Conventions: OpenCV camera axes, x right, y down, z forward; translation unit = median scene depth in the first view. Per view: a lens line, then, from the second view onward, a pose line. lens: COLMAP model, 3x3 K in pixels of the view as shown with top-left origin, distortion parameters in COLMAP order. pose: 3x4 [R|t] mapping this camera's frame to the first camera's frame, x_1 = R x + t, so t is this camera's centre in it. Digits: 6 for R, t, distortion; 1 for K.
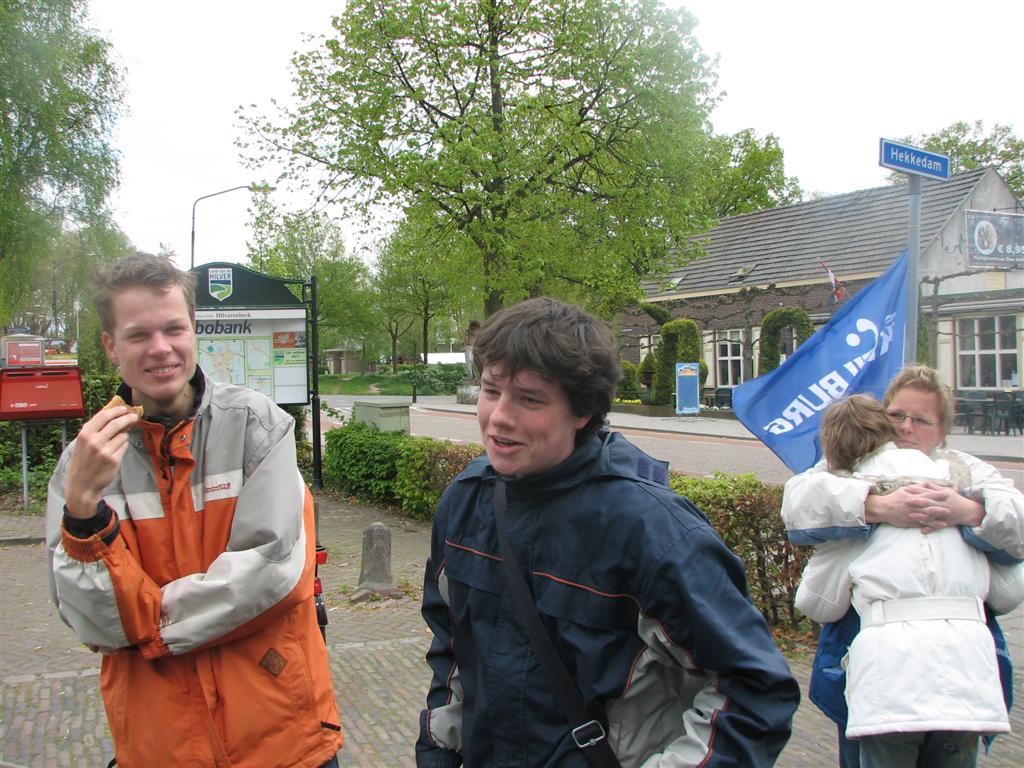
lens RADIAL K [[1078.5, 0, 506.6], [0, 1078.5, 374.4], [0, 0, 1]] dist [-0.042307, 0.000000]
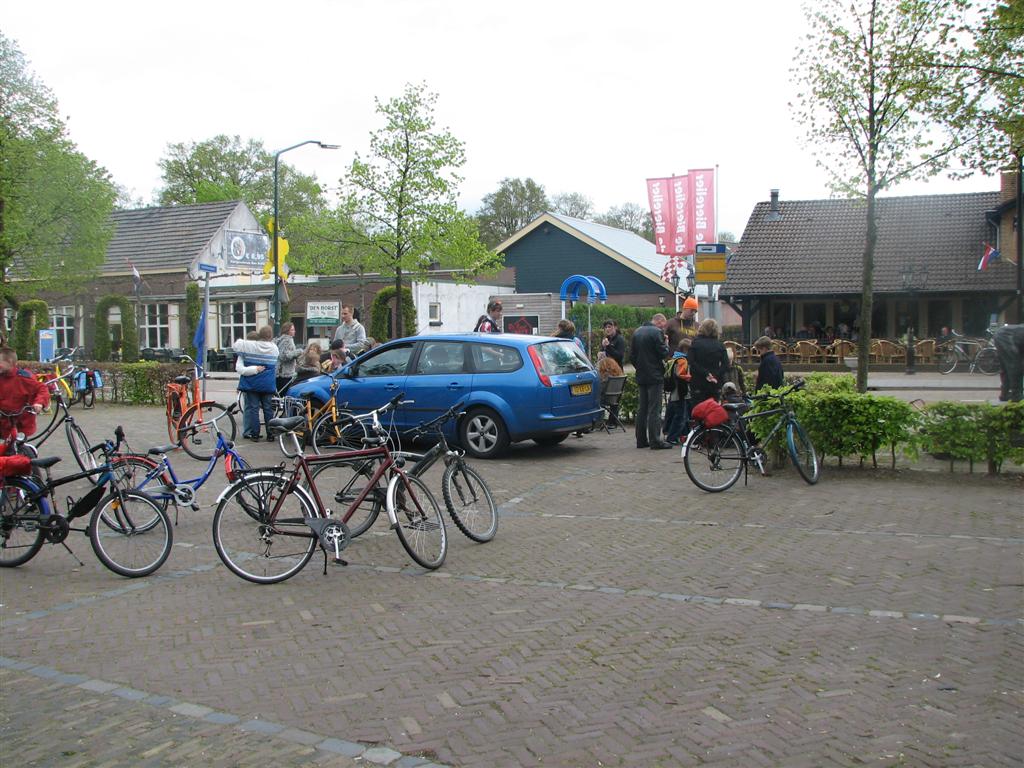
lens RADIAL K [[1078.5, 0, 506.6], [0, 1078.5, 377.6], [0, 0, 1]] dist [-0.042307, 0.000000]
pose [[0.791395, -0.017846, 0.611045, -0.180798], [0.000505, 0.999593, 0.028540, 0.009997], [-0.611305, -0.022278, 0.791081, -0.433668]]
